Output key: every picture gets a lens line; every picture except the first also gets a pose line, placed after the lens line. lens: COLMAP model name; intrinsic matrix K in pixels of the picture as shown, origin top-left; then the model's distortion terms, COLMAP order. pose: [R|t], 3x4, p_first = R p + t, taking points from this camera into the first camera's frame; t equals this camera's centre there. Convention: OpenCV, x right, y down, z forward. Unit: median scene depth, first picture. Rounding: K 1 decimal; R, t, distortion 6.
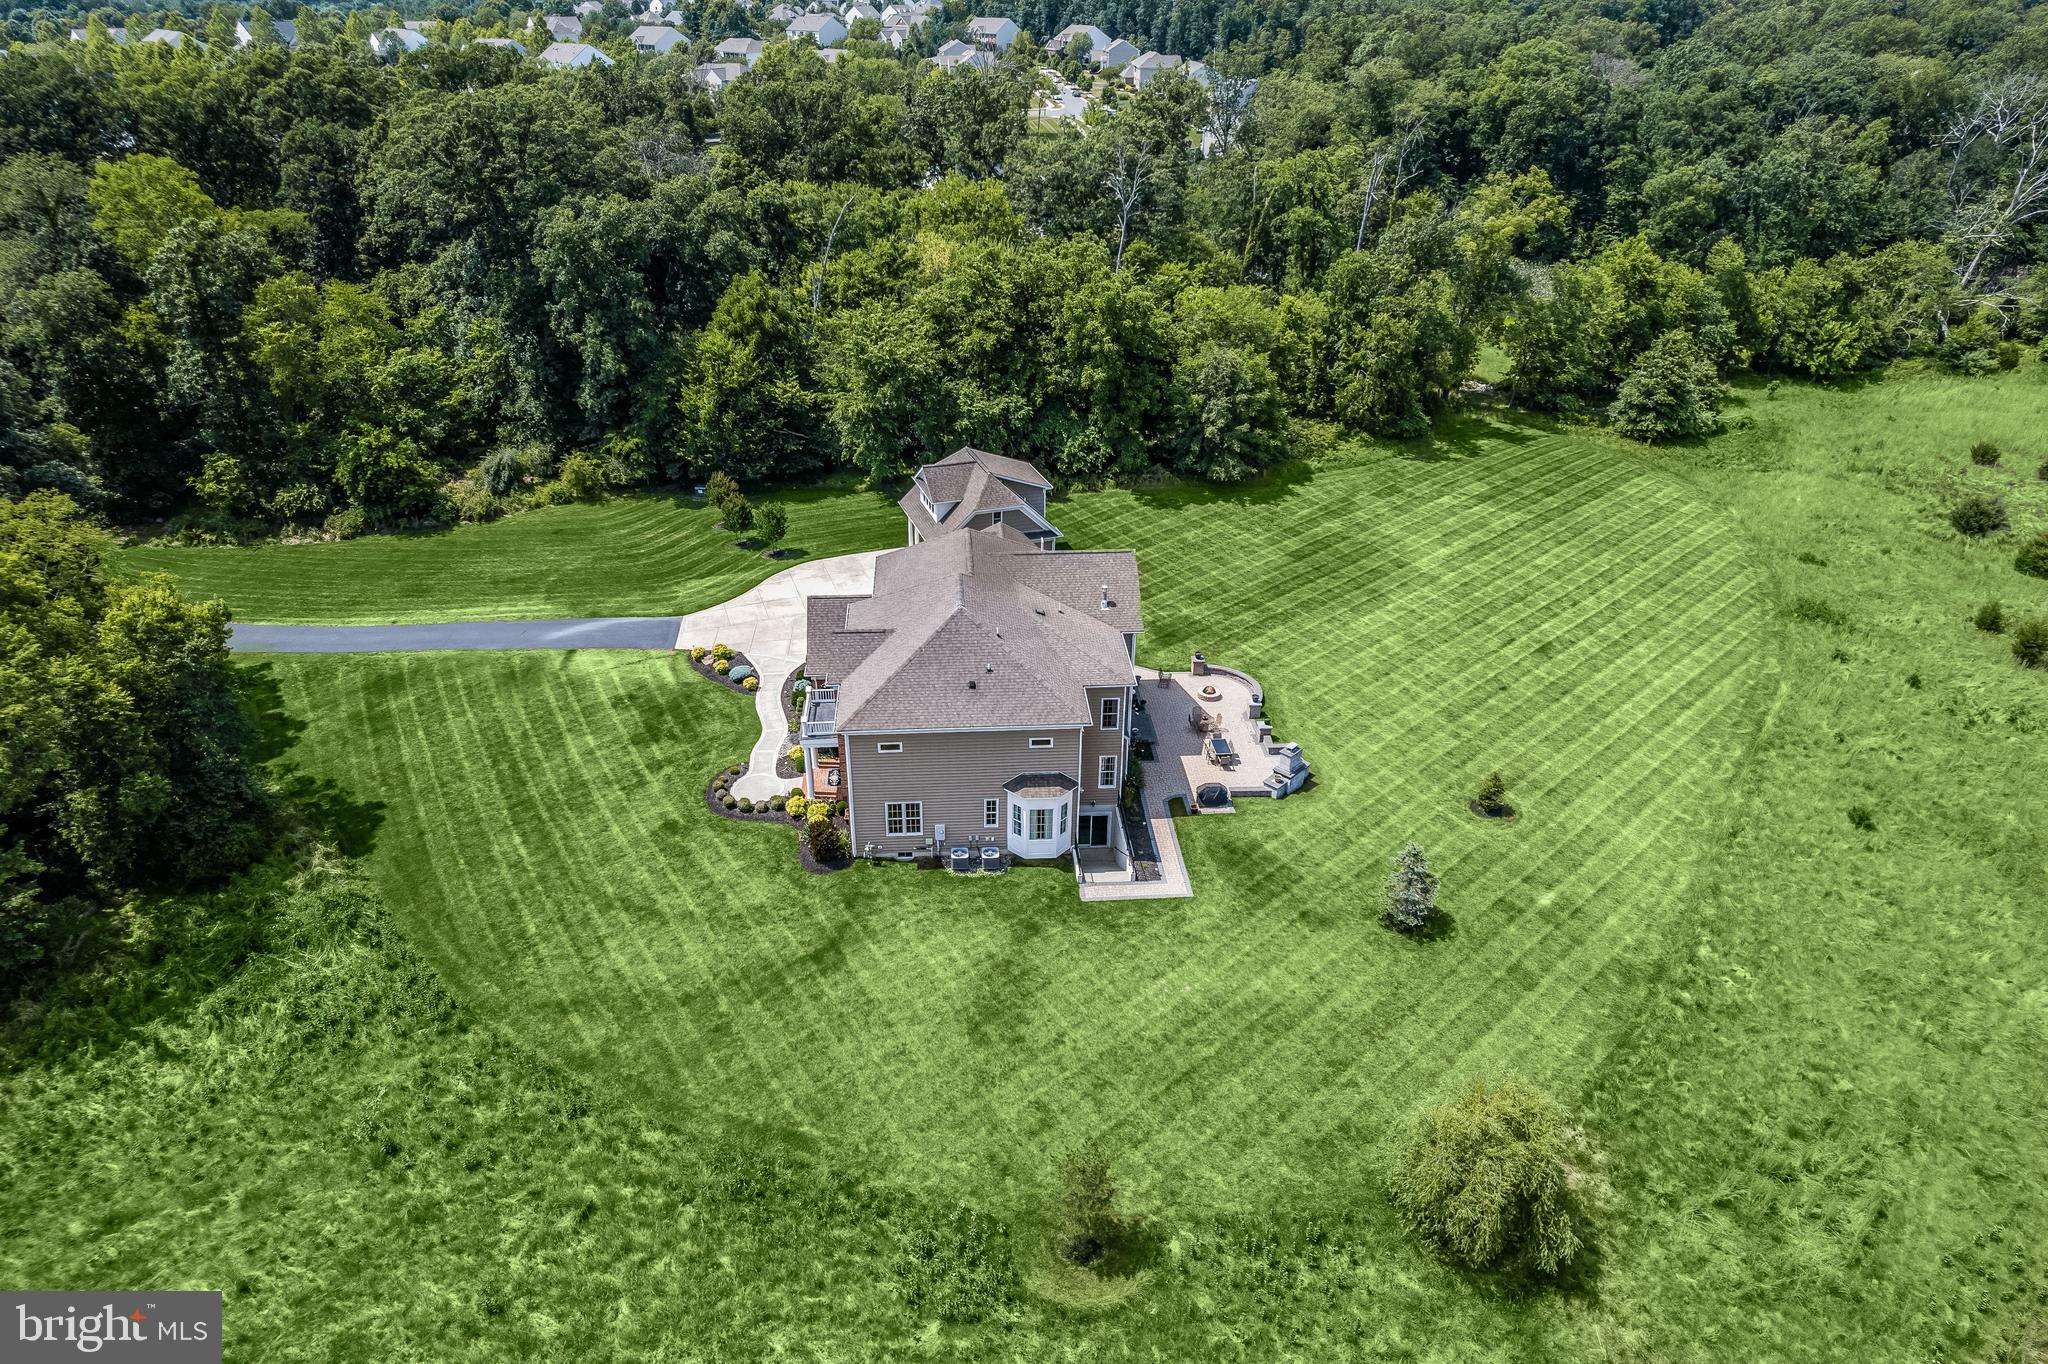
lens RADIAL K [[1309.2, 0, 1031.9], [0, 1309.2, 694.7], [0, 0, 1]] dist [-0.080841, 0.071968]
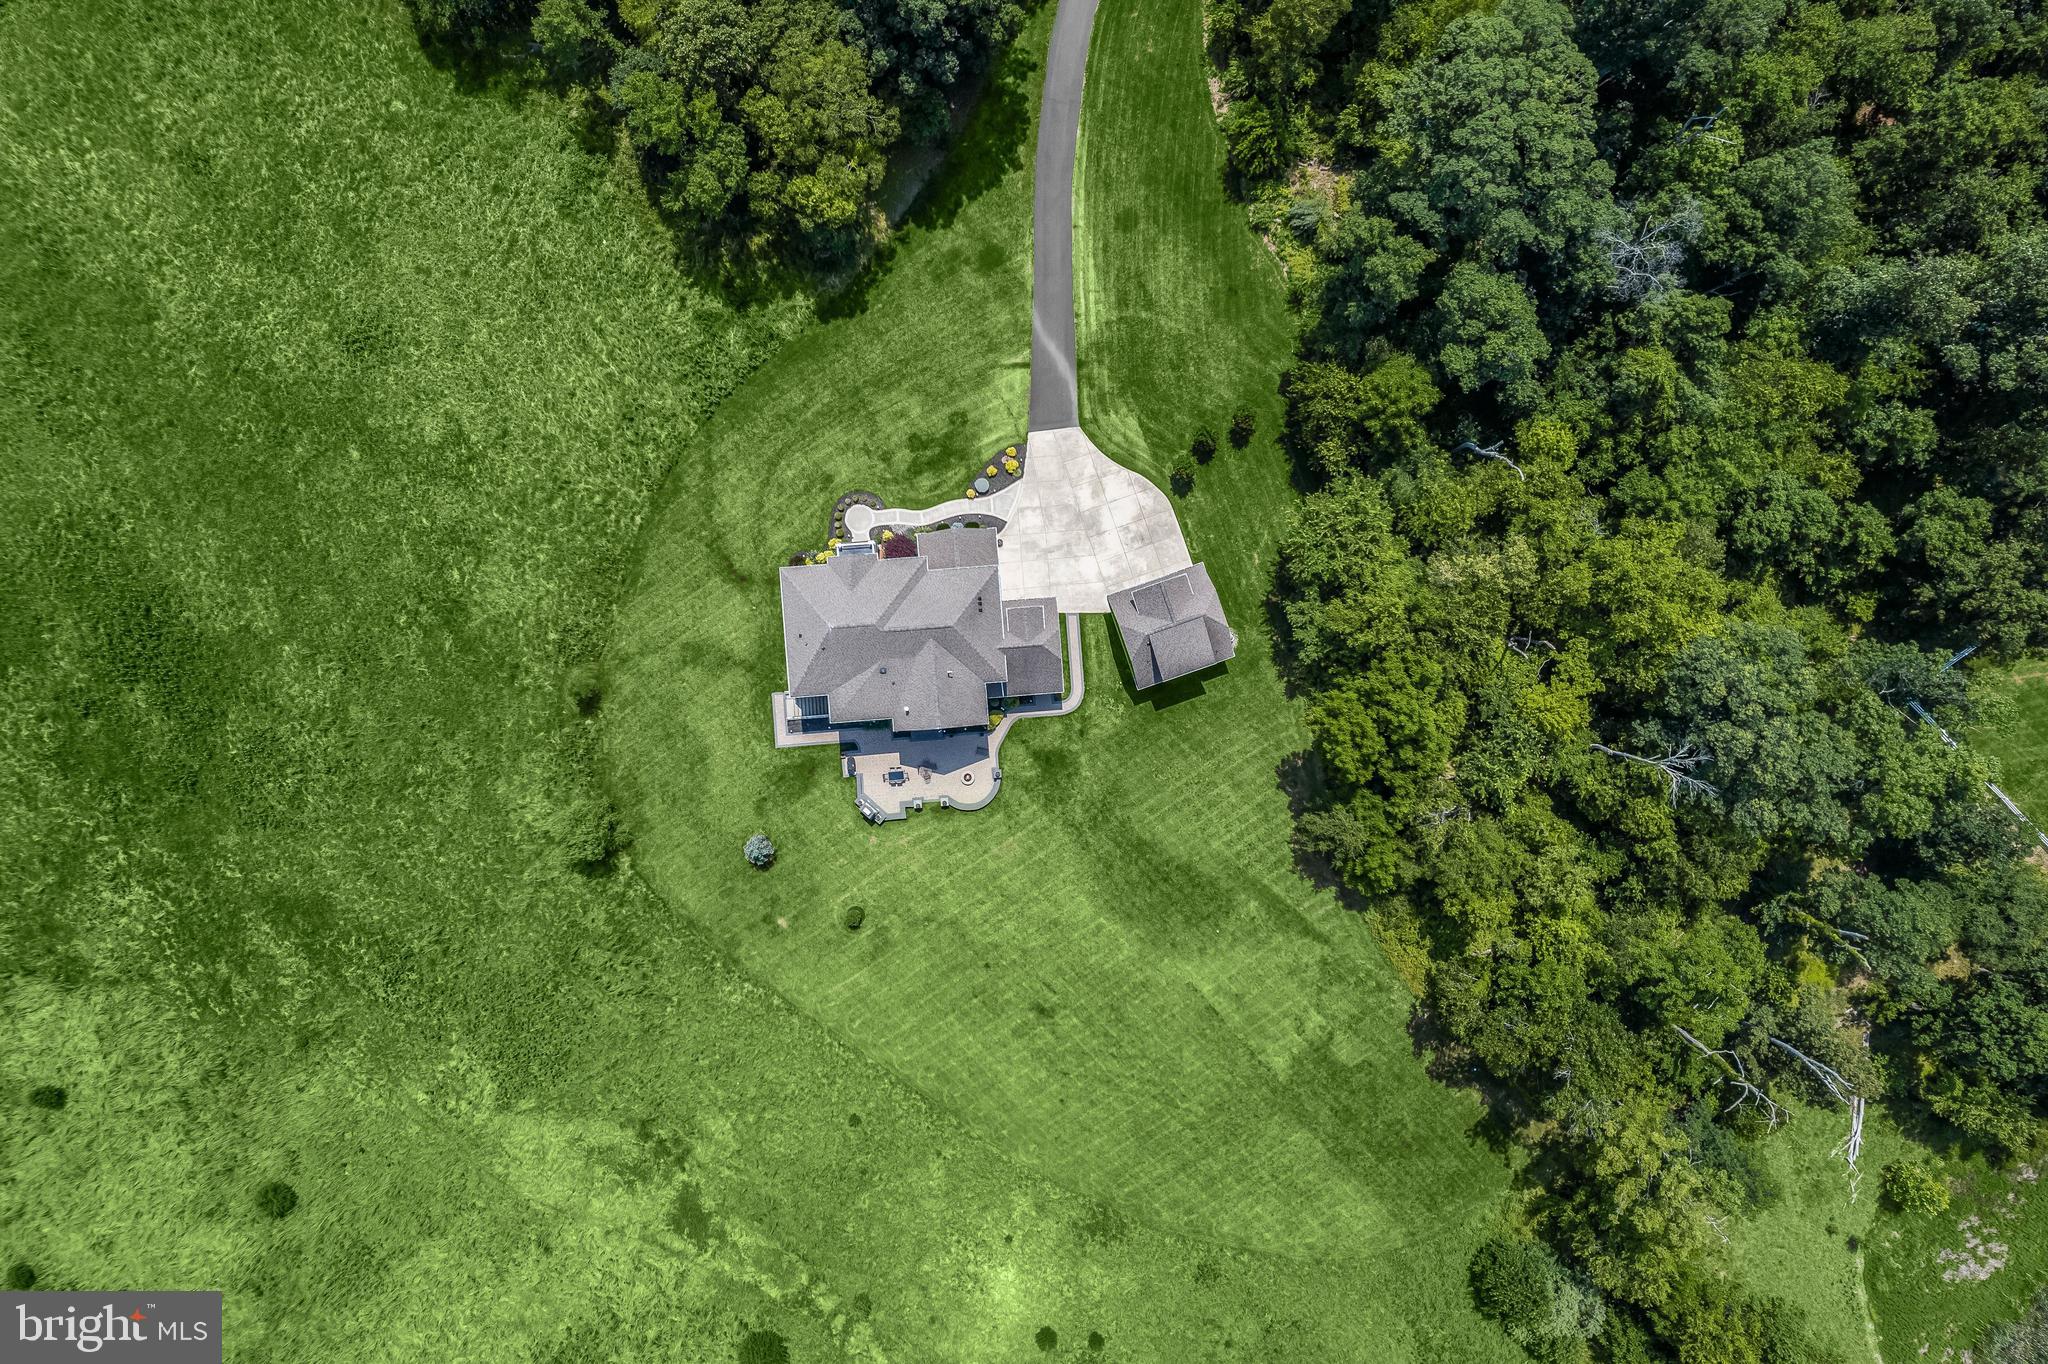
lens RADIAL K [[1309.2, 0, 1031.9], [0, 1309.2, 694.7], [0, 0, 1]] dist [-0.080841, 0.071968]
pose [[0.003535, 0.999994, 0.000175, 0.025449], [-0.494296, 0.001595, 0.869292, -1.129438], [0.869286, -0.003160, 0.494299, 0.206863]]
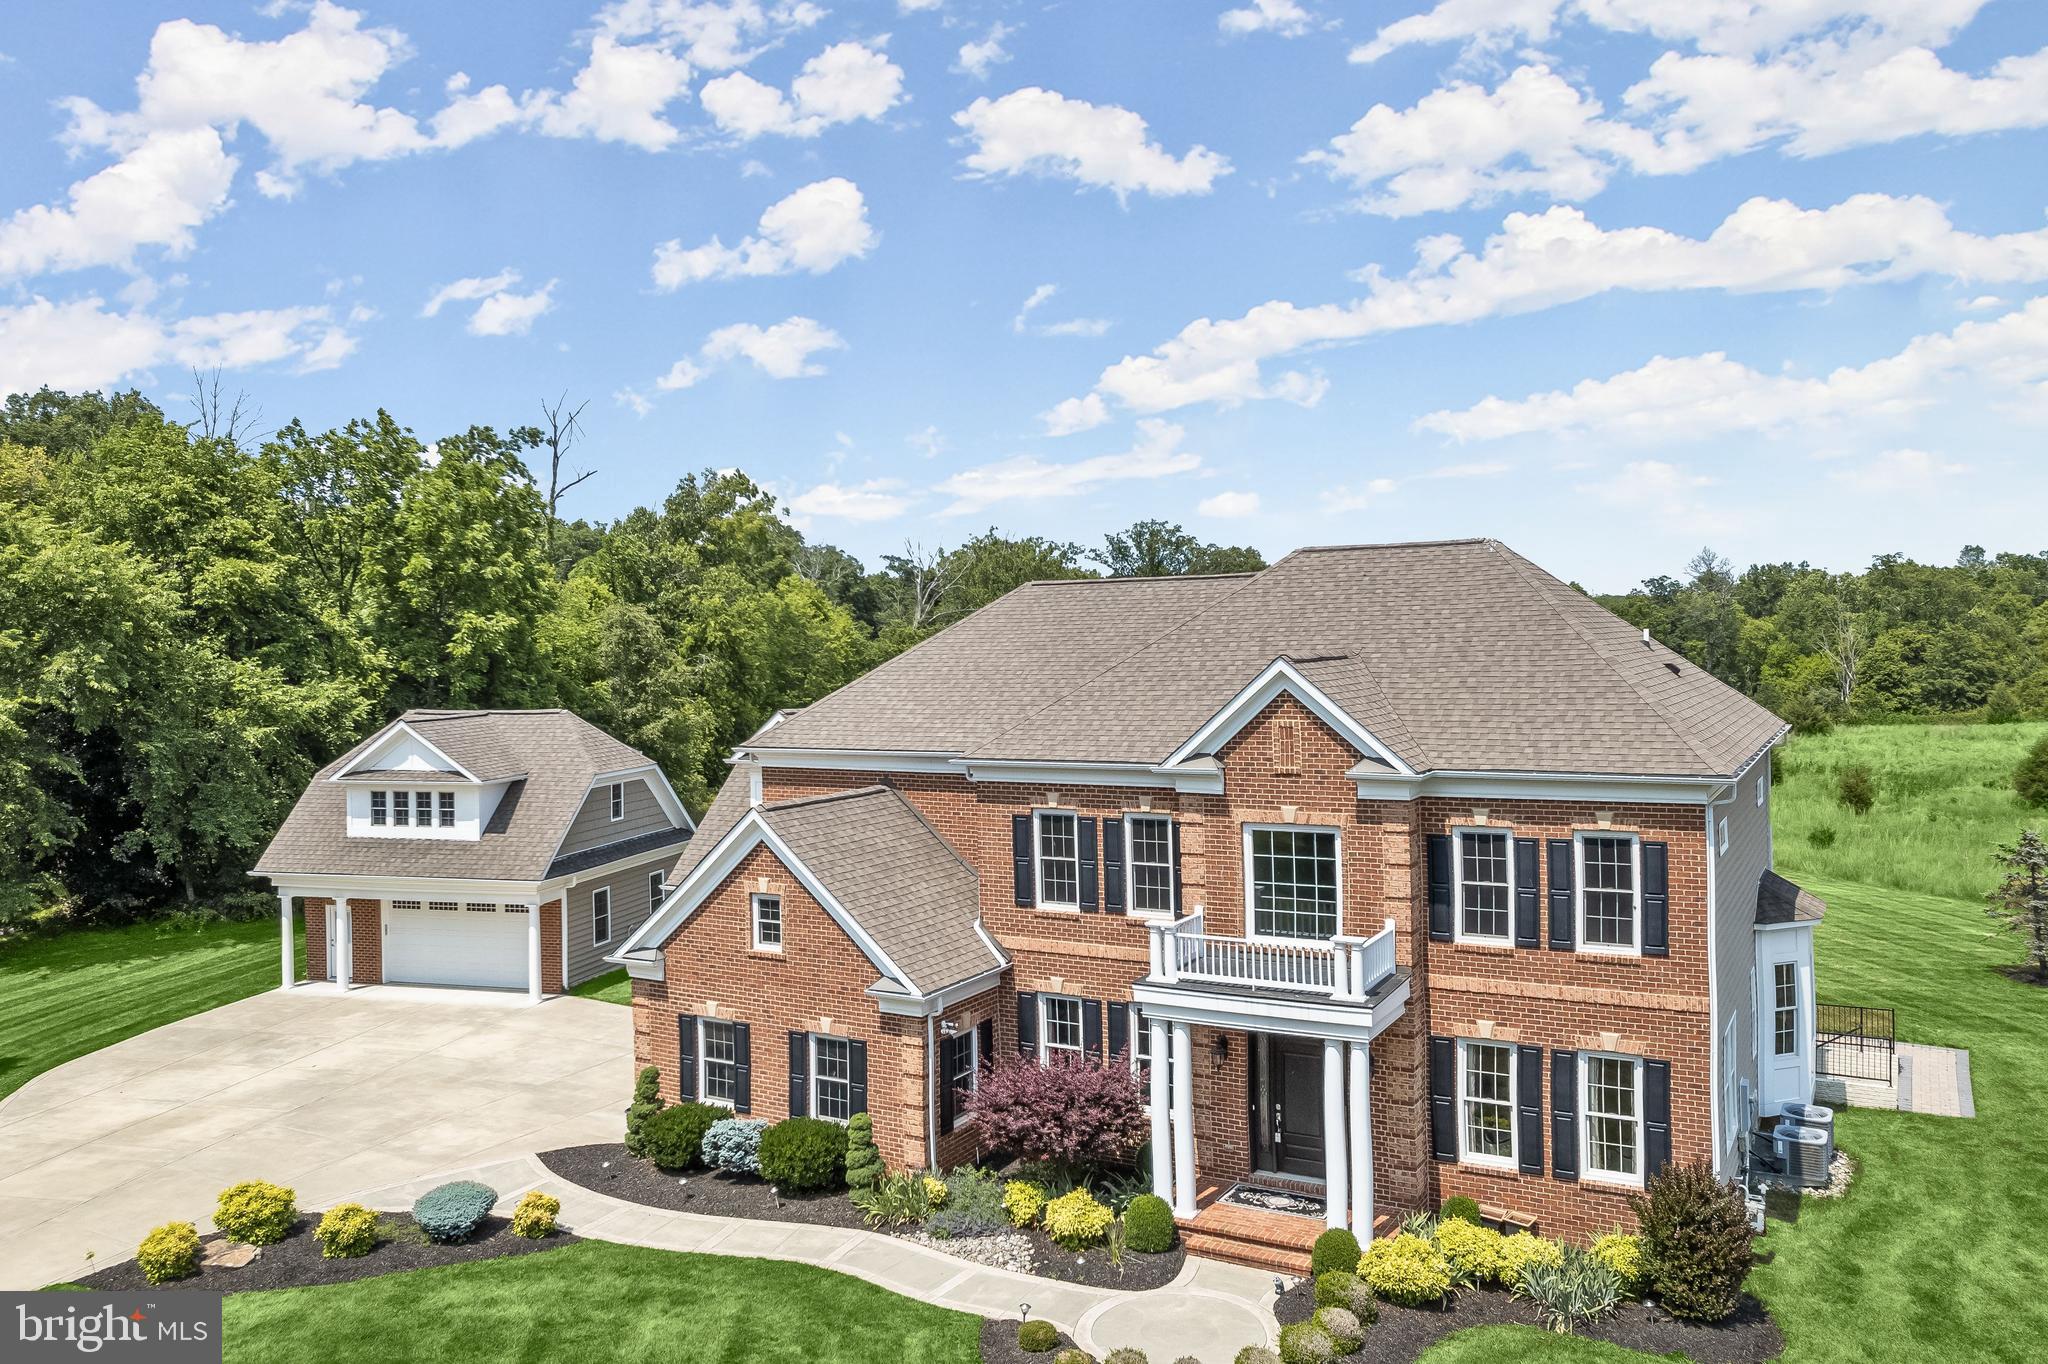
lens RADIAL K [[1530.6, 0, 1031.5], [0, 1530.6, 613.0], [0, 0, 1]] dist [-0.051346, 0.007759]
pose [[0.564909, -0.013397, 0.825045, -0.326021], [0.433746, 0.855407, -0.283097, 0.014063], [-0.701956, 0.517784, 0.489037, 0.547721]]
